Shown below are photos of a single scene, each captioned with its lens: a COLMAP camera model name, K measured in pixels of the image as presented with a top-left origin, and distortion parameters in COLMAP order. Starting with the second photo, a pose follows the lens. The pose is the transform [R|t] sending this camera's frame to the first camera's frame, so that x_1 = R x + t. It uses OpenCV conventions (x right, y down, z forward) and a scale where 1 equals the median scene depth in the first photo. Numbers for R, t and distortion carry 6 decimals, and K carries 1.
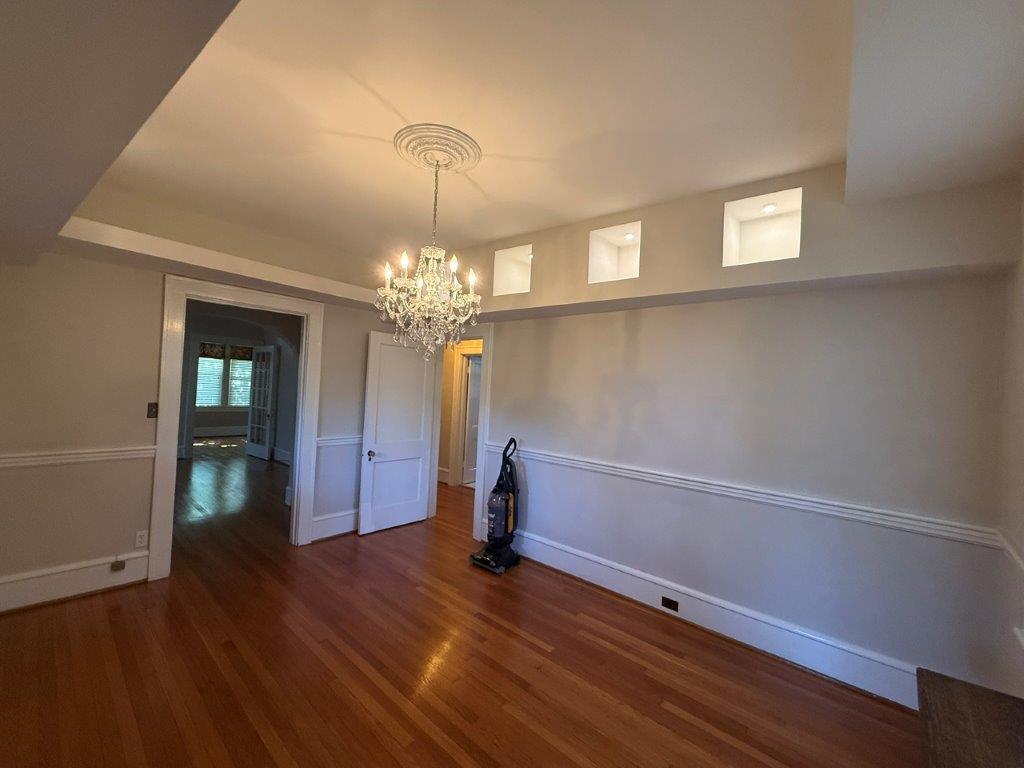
lens RADIAL K [[423.1, 0, 515.3], [0, 423.1, 384.0], [0, 0, 1]] dist [-0.001515, 0.000045]
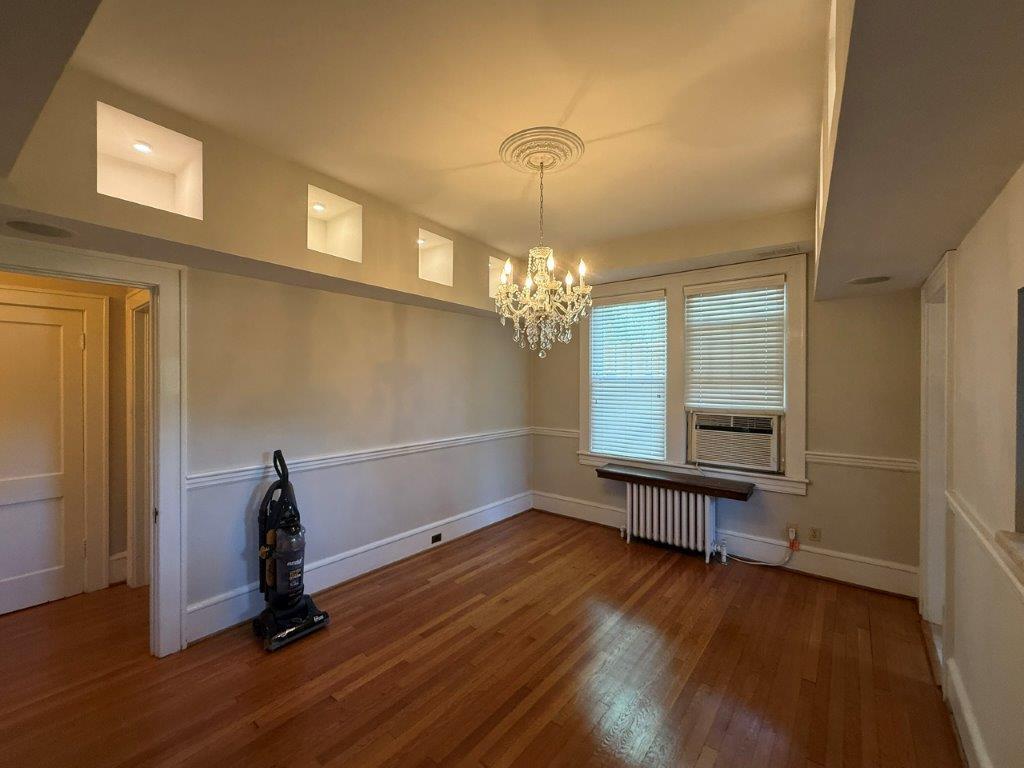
lens RADIAL K [[423.1, 0, 515.3], [0, 423.1, 384.0], [0, 0, 1]] dist [-0.001515, 0.000045]
pose [[-0.049672, -0.063793, 0.996726, -0.933257], [-0.023265, 0.997761, 0.062699, -0.046591], [-0.998495, -0.020075, -0.051045, 0.839715]]
